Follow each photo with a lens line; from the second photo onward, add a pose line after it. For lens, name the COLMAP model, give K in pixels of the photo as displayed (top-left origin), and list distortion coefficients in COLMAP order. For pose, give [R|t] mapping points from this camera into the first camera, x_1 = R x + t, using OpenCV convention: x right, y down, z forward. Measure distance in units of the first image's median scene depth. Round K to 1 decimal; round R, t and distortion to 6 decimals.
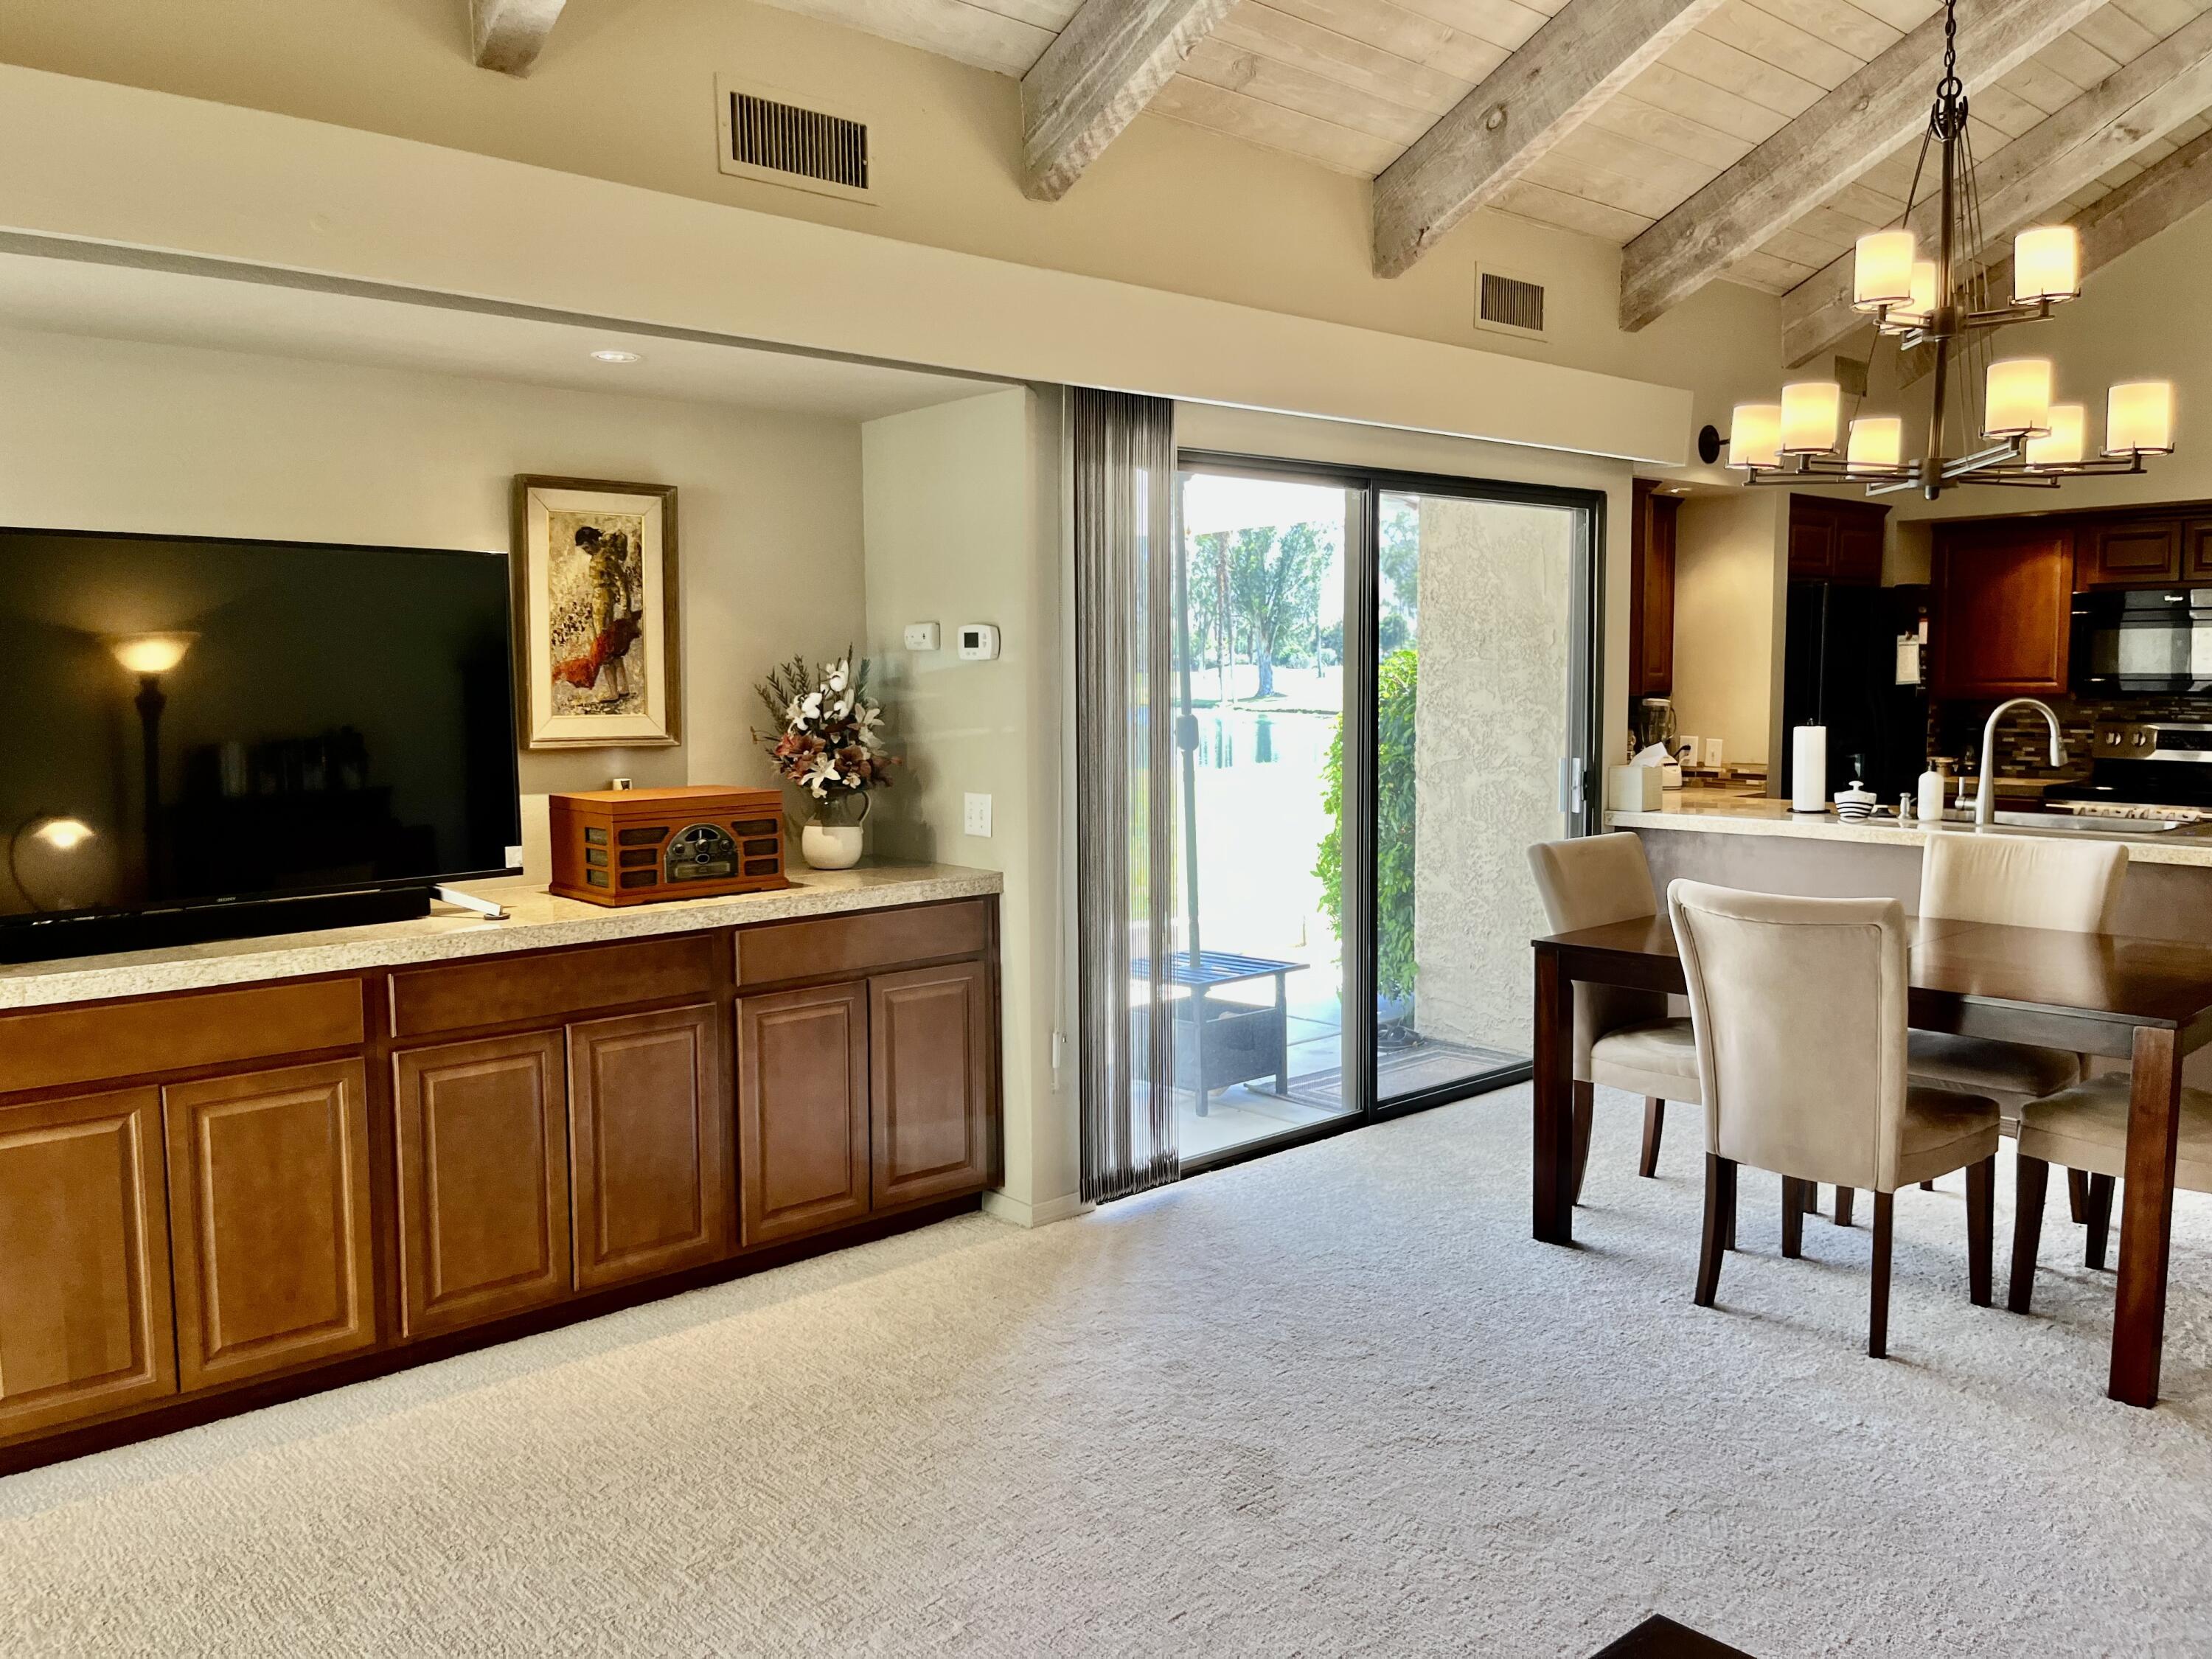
lens RADIAL K [[1650.8, 0, 1069.8], [0, 1650.8, 833.6], [0, 0, 1]] dist [0.004894, -0.004020]
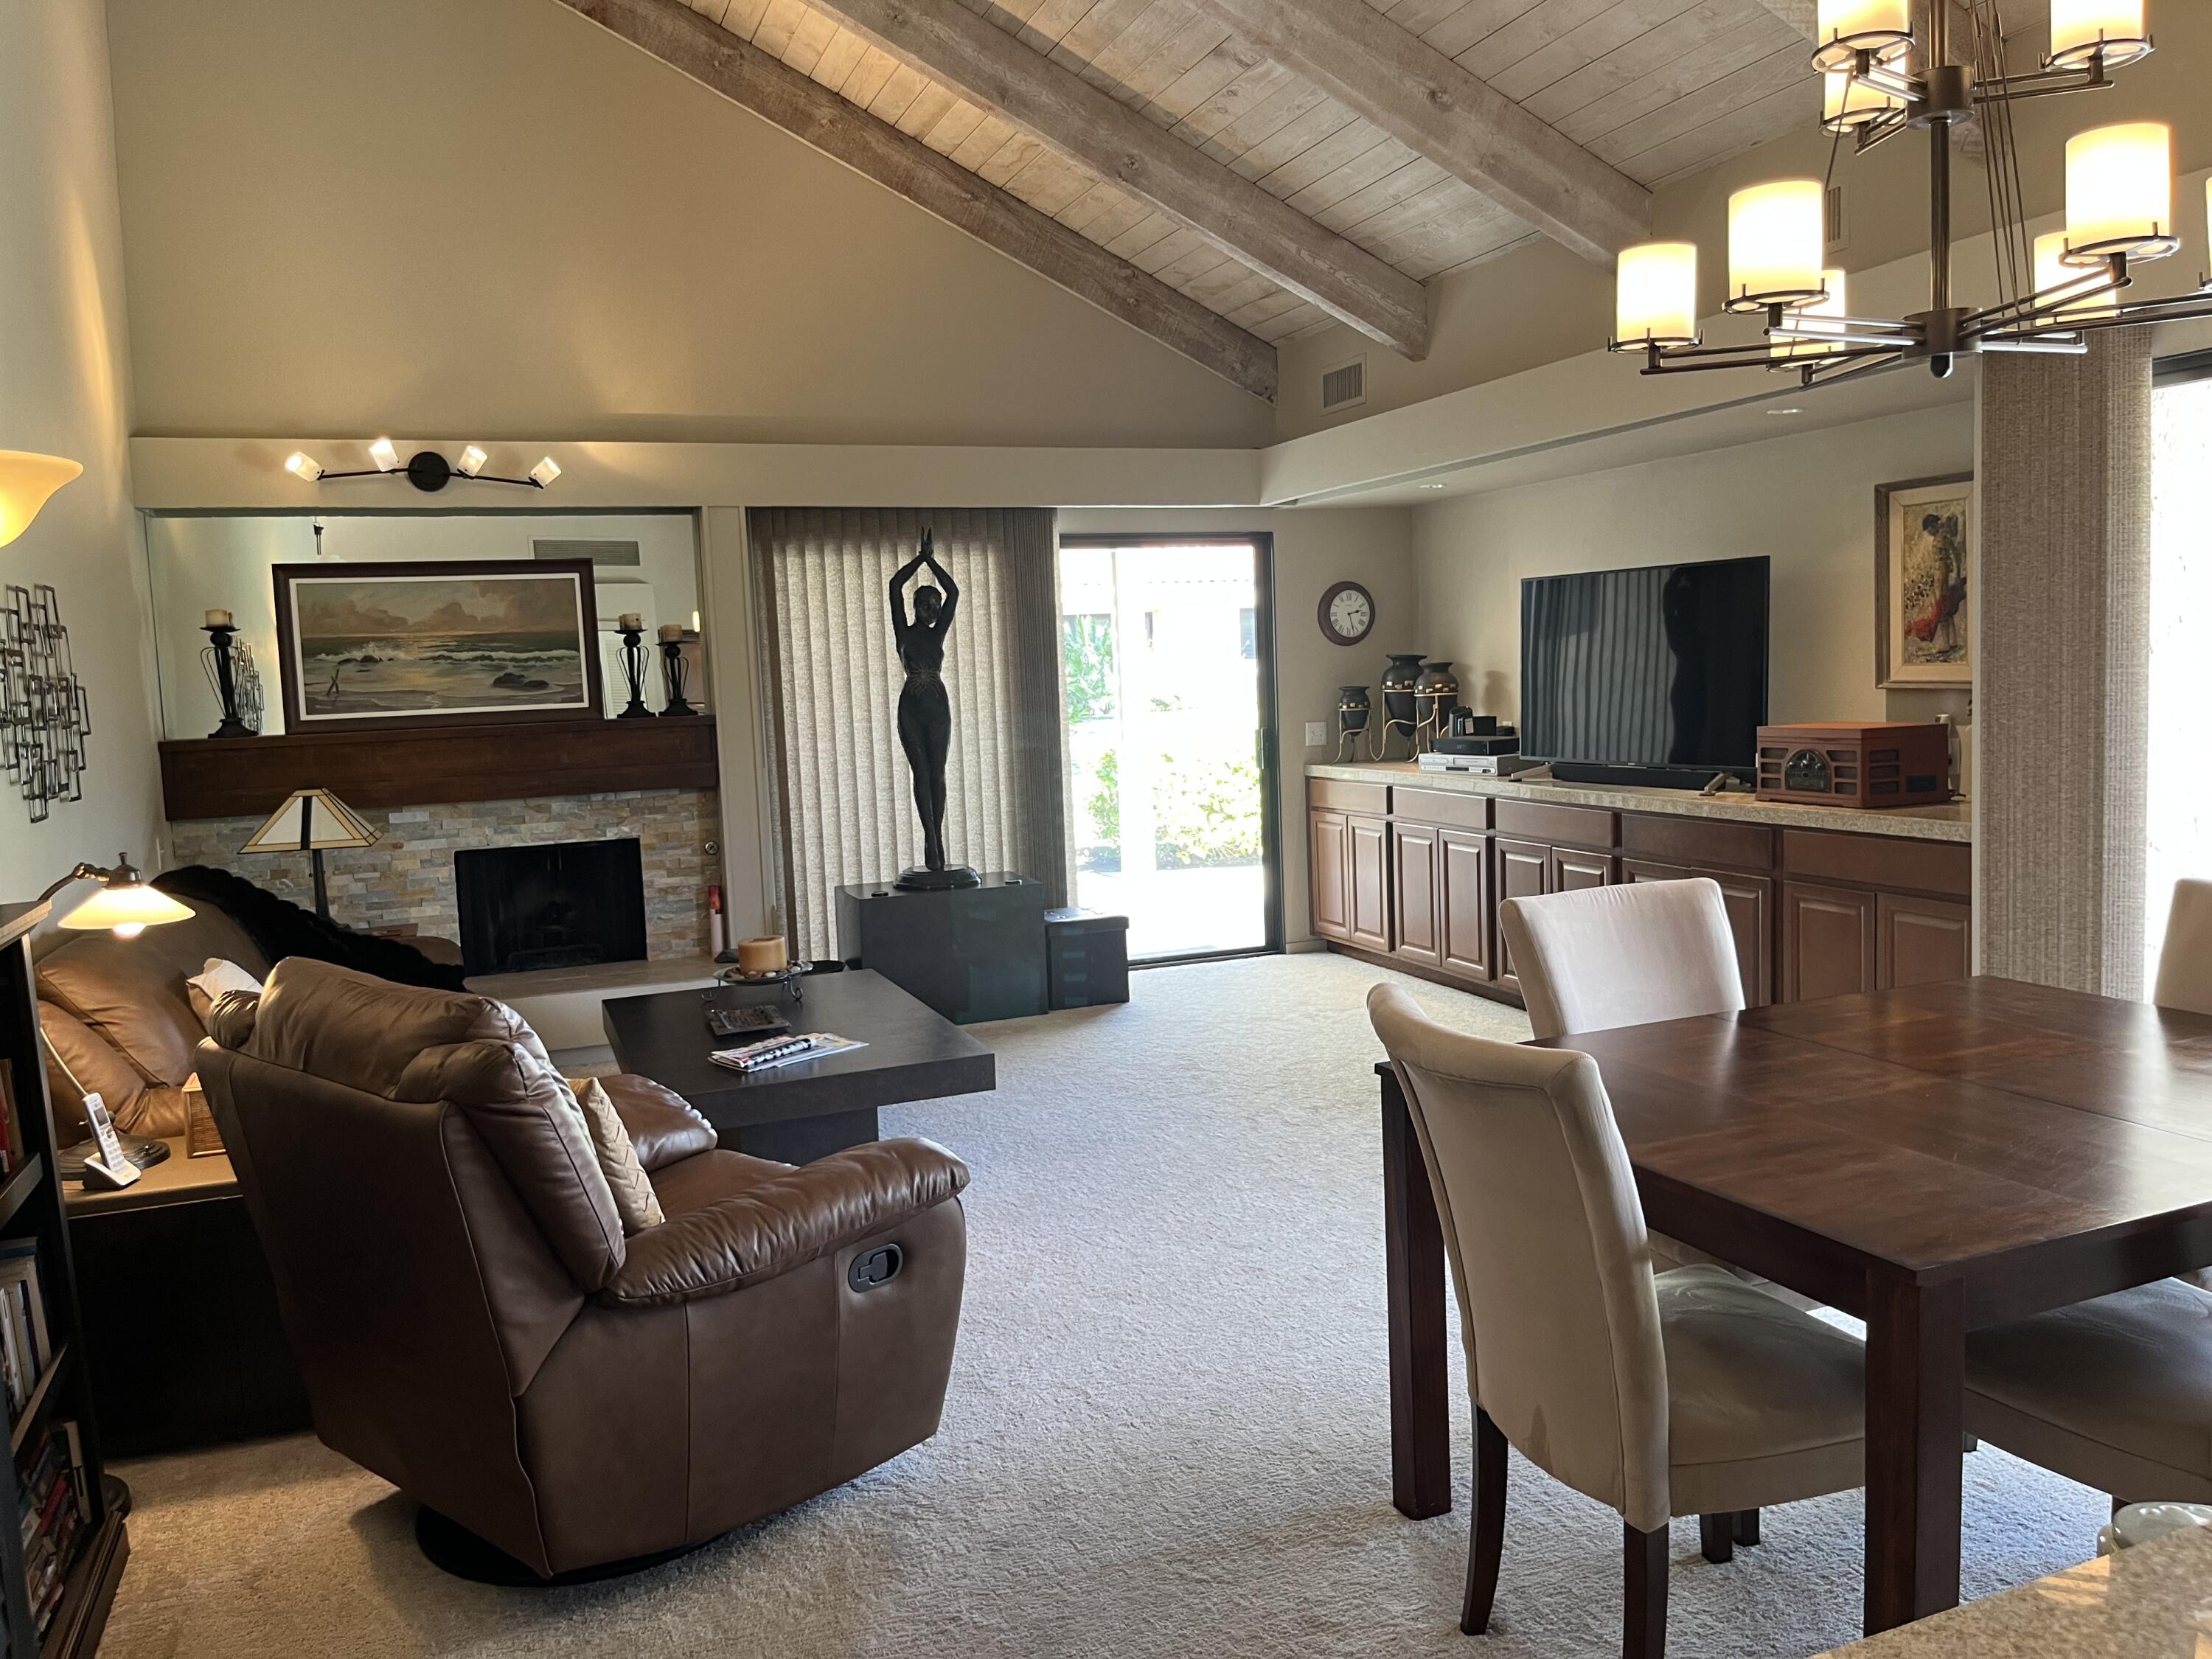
lens RADIAL K [[1678.3, 0, 1098.0], [0, 1678.3, 818.0], [0, 0, 1]] dist [0.056279, -0.087133]
pose [[-0.325878, 0.109141, -0.939091, 0.753648], [-0.045354, 0.990366, 0.130838, -0.062370], [0.944323, 0.085229, -0.317788, 0.538540]]
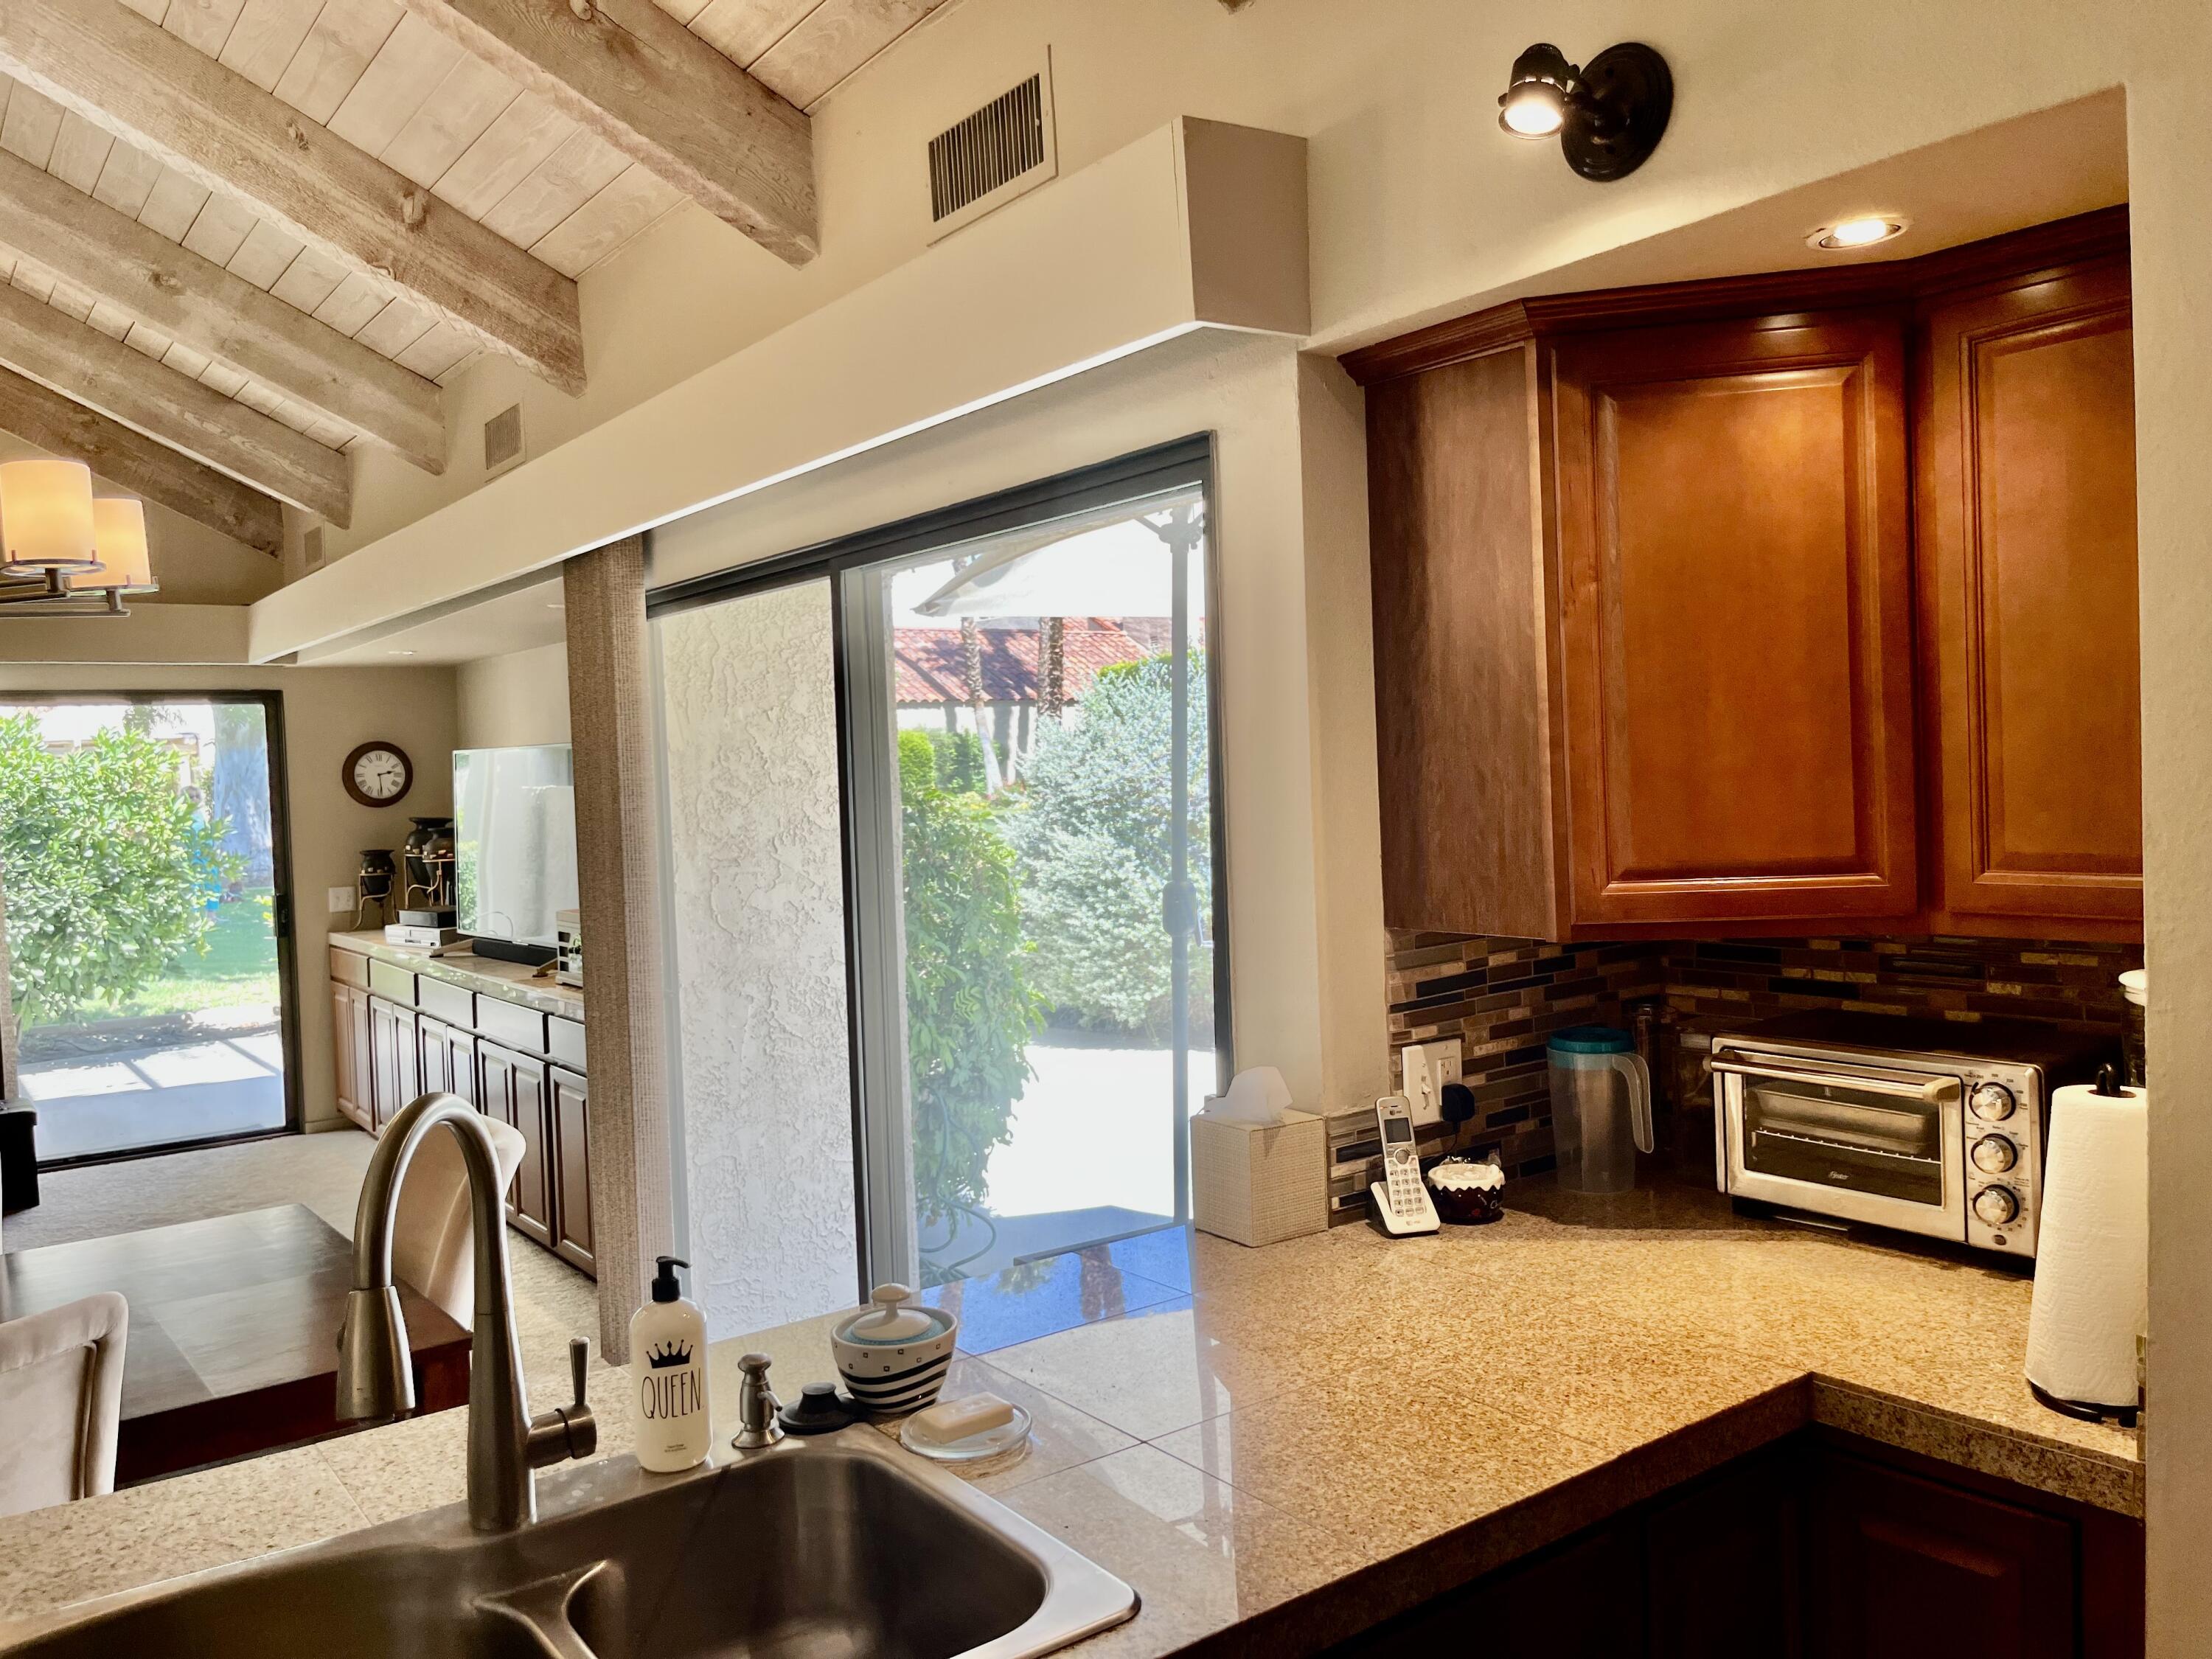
lens RADIAL K [[1680.9, 0, 1104.0], [0, 1680.9, 816.8], [0, 0, 1]] dist [0.066782, -0.088228]
pose [[-0.068359, 0.045261, -0.996634, 0.681853], [-0.057070, 0.997157, 0.049199, -0.118306], [0.996027, 0.060241, -0.065581, 0.913062]]
